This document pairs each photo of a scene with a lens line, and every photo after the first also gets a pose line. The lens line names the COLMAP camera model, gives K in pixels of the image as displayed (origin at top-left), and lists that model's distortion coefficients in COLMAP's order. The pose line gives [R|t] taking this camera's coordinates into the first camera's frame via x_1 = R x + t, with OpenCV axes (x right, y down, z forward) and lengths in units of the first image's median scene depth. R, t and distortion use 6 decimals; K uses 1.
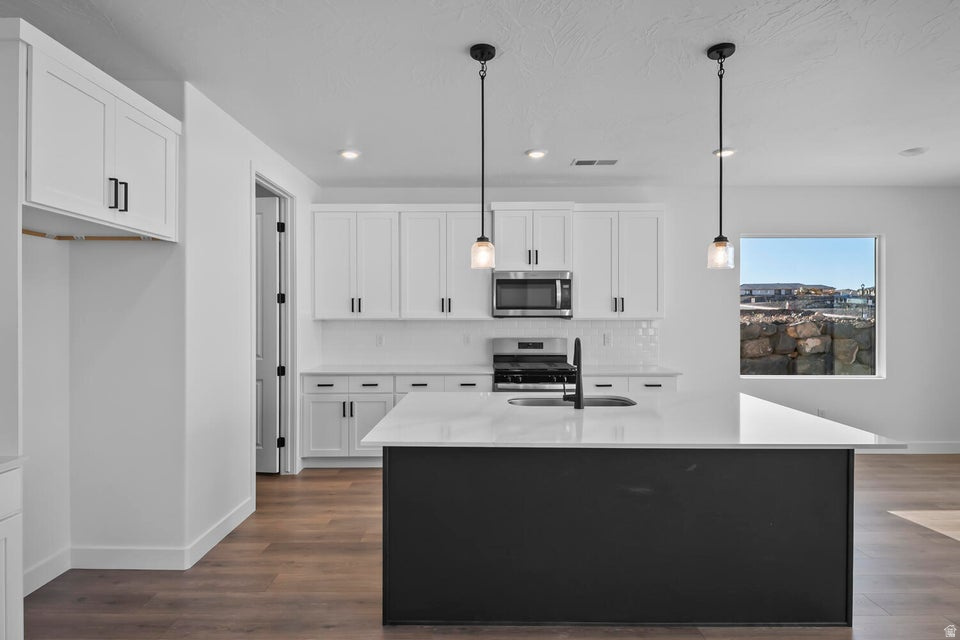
lens RADIAL K [[497.6, 0, 476.8], [0, 497.6, 317.8], [0, 0, 1]] dist [0.008257, 0.000216]
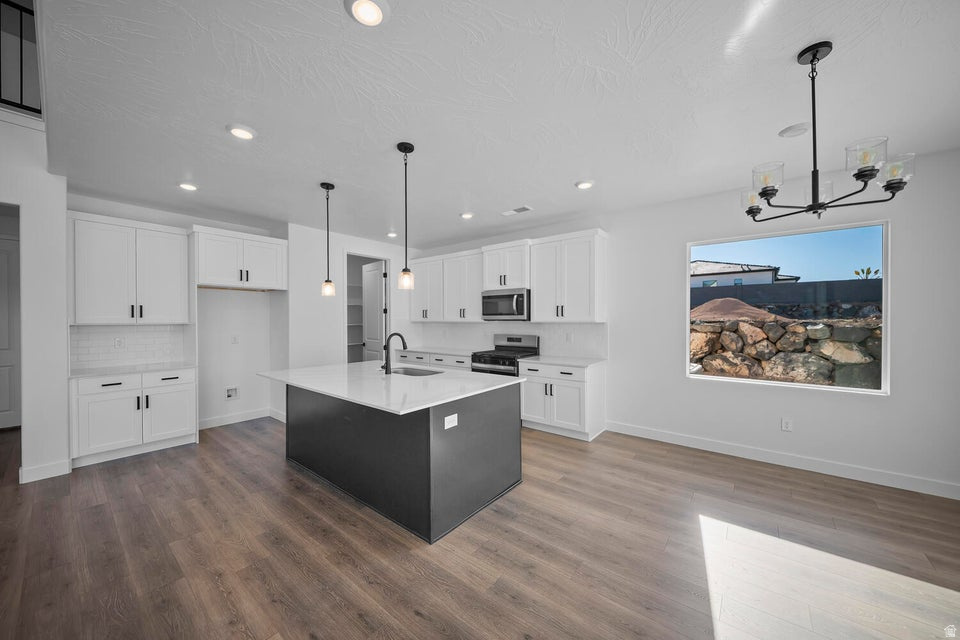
lens RADIAL K [[339.4, 0, 481.5], [0, 339.4, 319.2], [0, 0, 1]] dist [-0.001802, -0.000224]
pose [[0.789701, -0.002753, -0.613486, 0.674778], [-0.000082, 0.999989, -0.004593, -0.000404], [0.613492, 0.003677, 0.789692, 0.161366]]
